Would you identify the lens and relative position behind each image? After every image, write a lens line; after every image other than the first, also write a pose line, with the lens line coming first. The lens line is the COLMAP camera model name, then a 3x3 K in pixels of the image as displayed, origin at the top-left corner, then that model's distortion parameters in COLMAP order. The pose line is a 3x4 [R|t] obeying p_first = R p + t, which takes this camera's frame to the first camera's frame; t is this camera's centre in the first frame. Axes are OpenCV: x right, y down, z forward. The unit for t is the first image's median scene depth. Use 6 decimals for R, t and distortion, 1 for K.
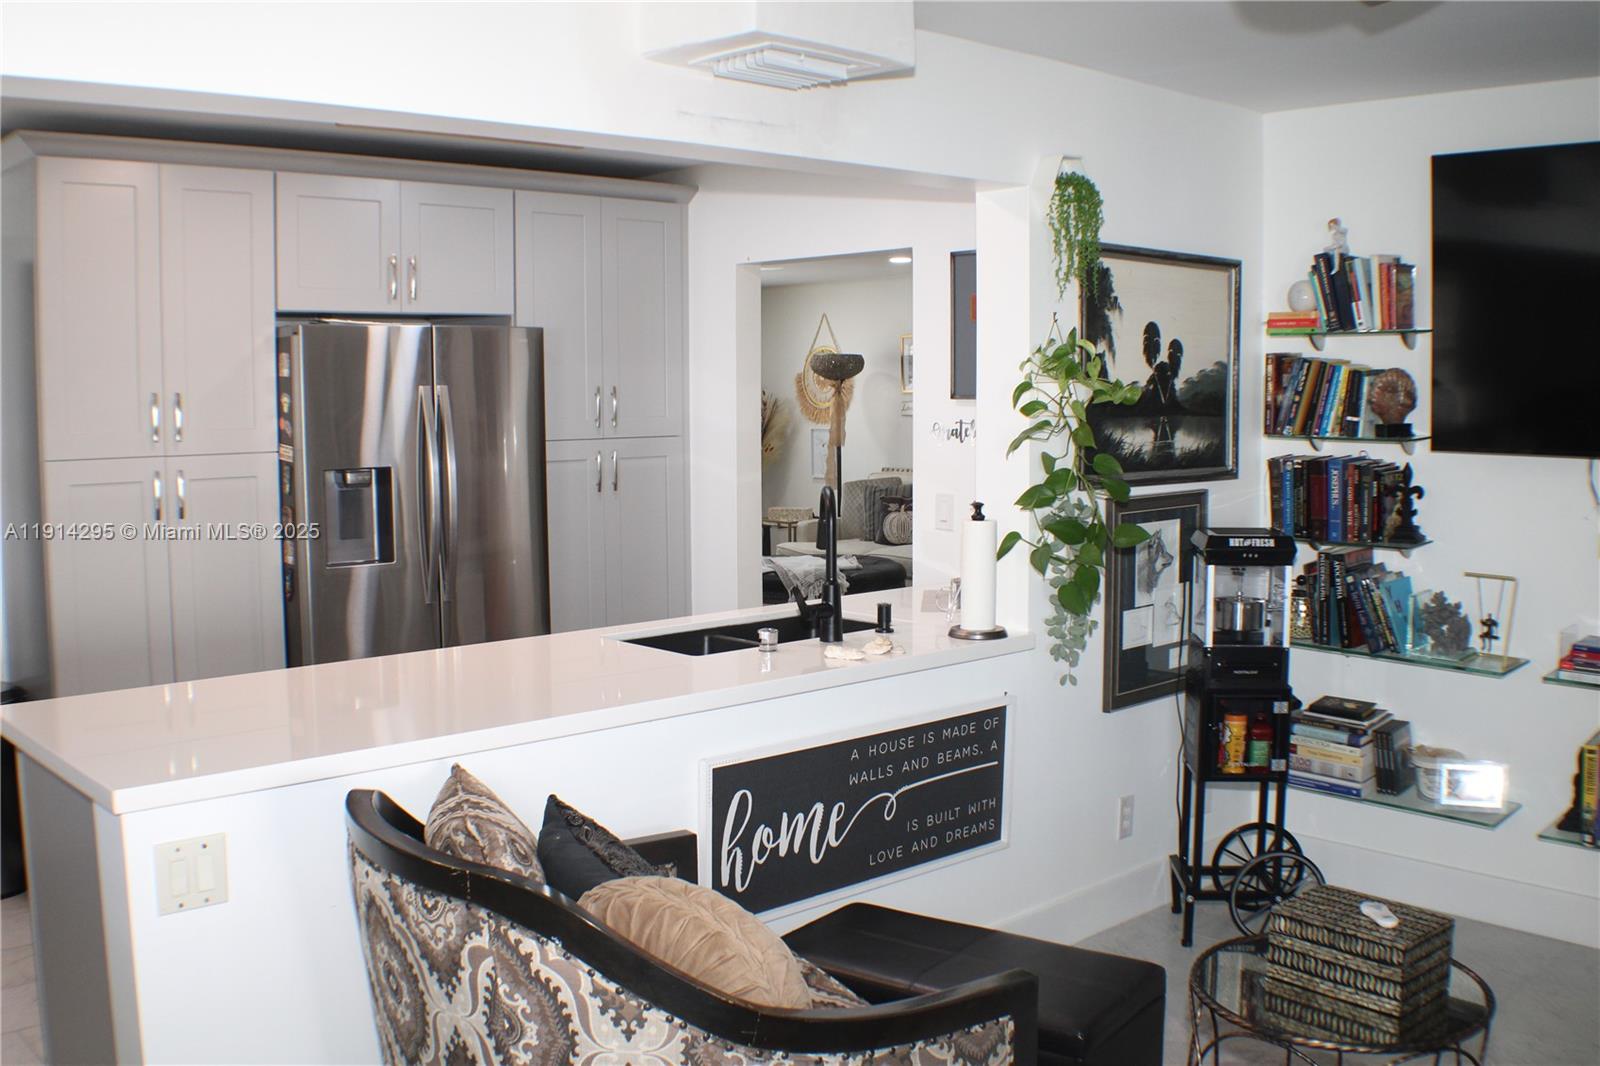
lens RADIAL K [[1497.5, 0, 804.4], [0, 1497.5, 523.6], [0, 0, 1]] dist [-0.158618, 0.000000]
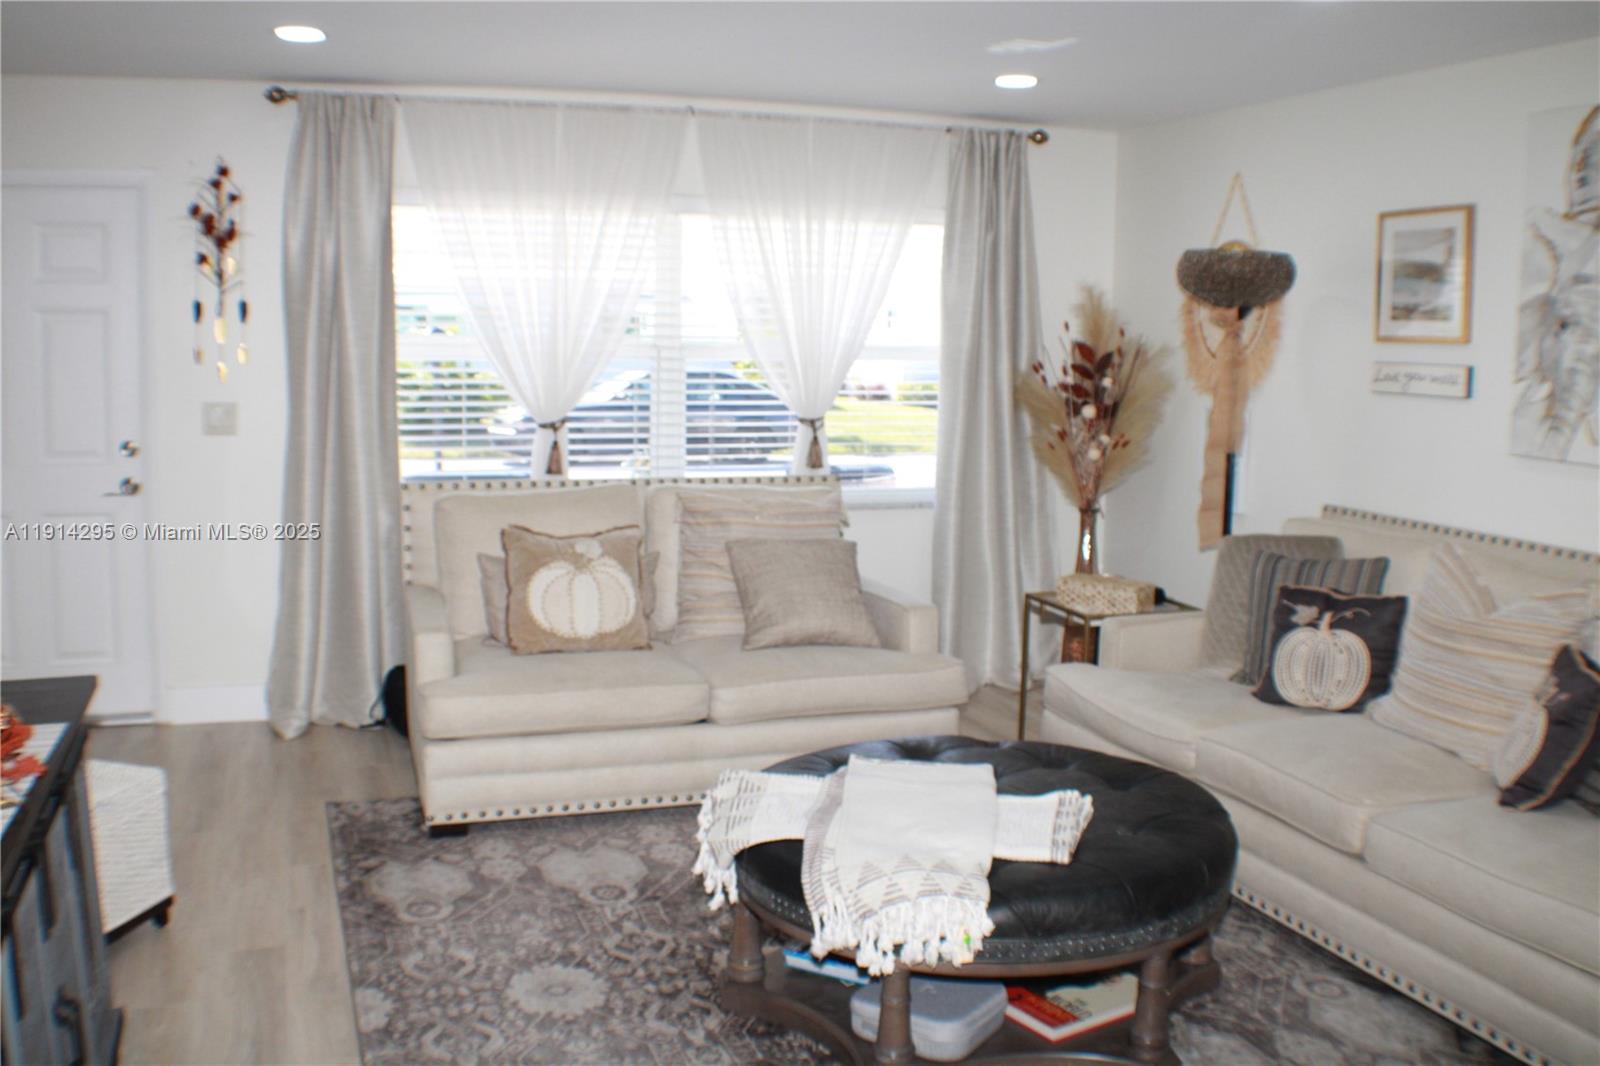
lens RADIAL K [[1497.5, 0, 812.8], [0, 1497.5, 530.1], [0, 0, 1]] dist [-0.158618, 0.000000]
pose [[0.919586, 0.080191, -0.384619, 0.169234], [-0.062583, 0.996347, 0.058103, -0.094601], [0.387873, -0.029360, 0.921245, 1.089209]]
